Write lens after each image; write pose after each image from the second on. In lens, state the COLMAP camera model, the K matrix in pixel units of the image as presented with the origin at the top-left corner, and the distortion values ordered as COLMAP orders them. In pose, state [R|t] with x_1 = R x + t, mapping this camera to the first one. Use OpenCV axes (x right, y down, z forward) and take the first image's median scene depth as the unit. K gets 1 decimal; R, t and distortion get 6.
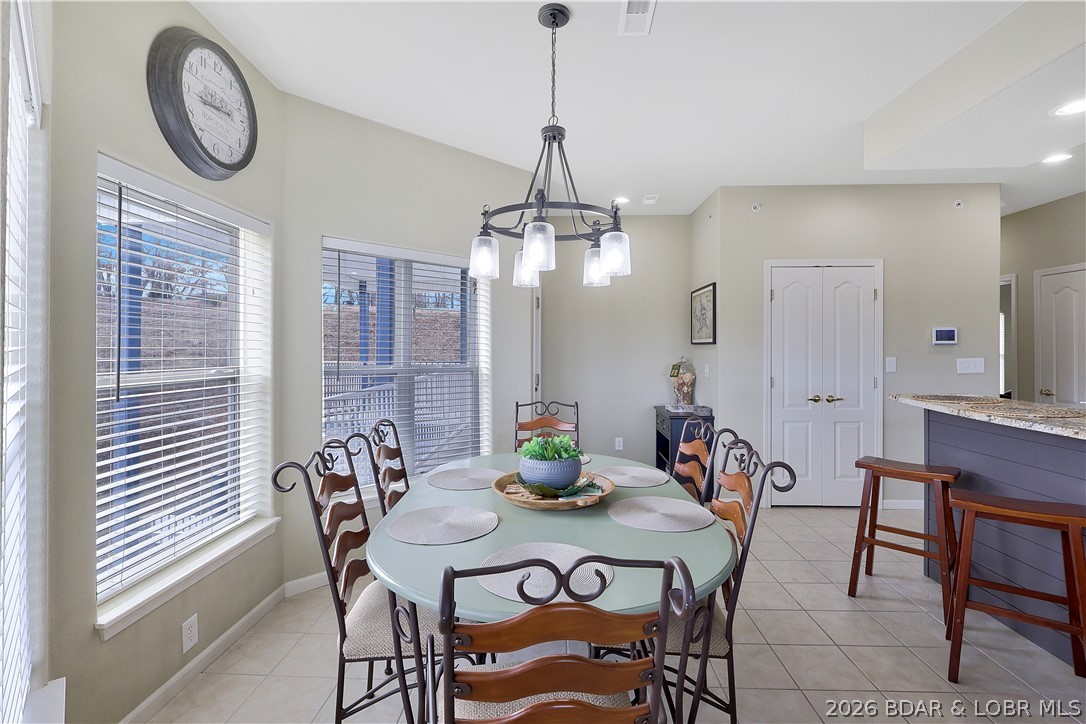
lens RADIAL K [[505.5, 0, 547.6], [0, 505.5, 348.3], [0, 0, 1]] dist [-0.008519, 0.003041]
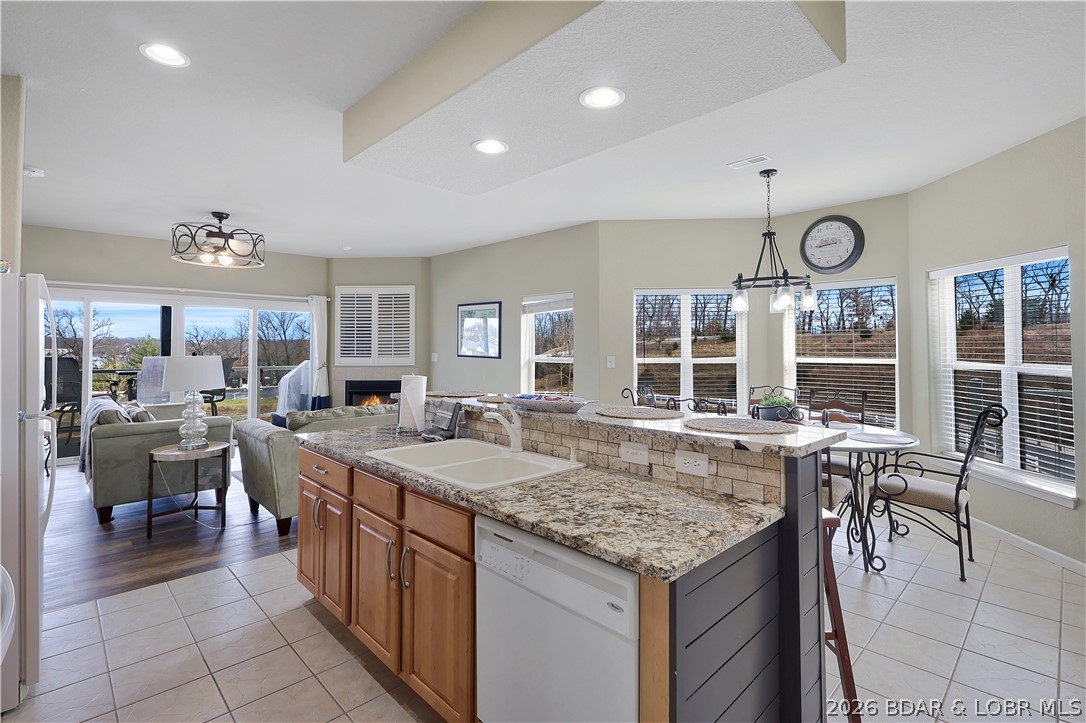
lens RADIAL K [[505.5, 0, 544.5], [0, 505.5, 343.0], [0, 0, 1]] dist [-0.008519, 0.003041]
pose [[-0.687120, -0.007163, -0.726508, 0.954626], [0.002711, 0.999919, -0.012423, 0.000639], [0.726539, -0.010506, -0.687045, 0.811358]]
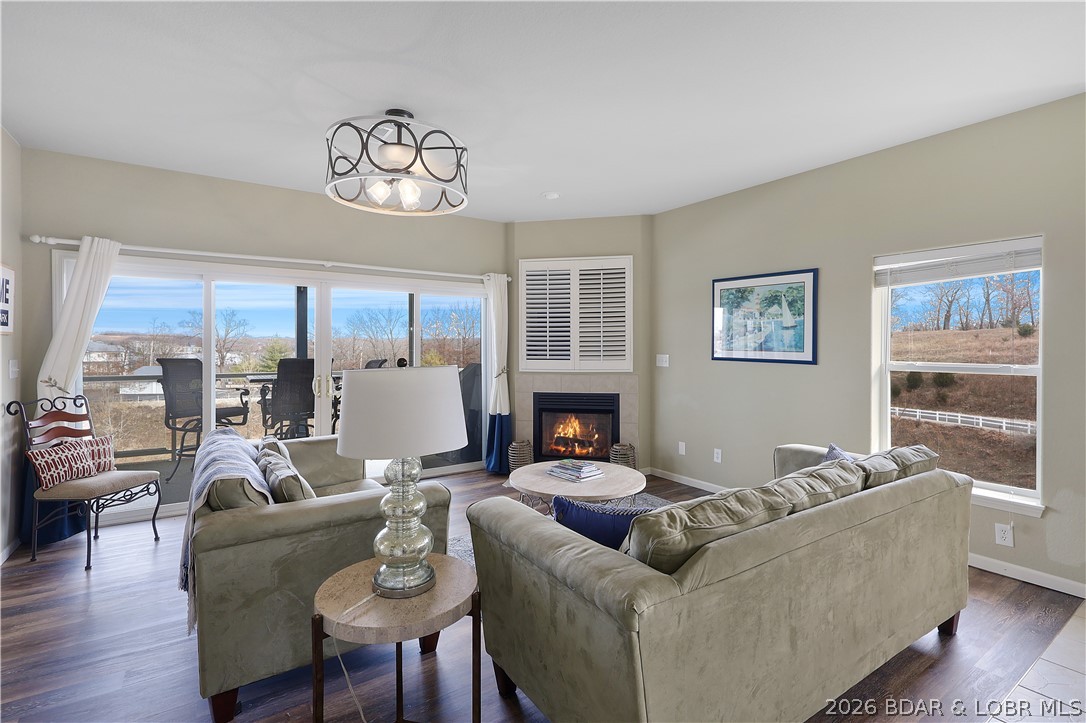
lens RADIAL K [[505.5, 0, 545.3], [0, 505.5, 353.8], [0, 0, 1]] dist [-0.008519, 0.003041]
pose [[-0.803905, 0.007649, -0.594708, 0.869385], [0.001143, 0.999935, 0.011317, -0.002900], [0.594757, 0.008418, -0.803862, 0.103980]]
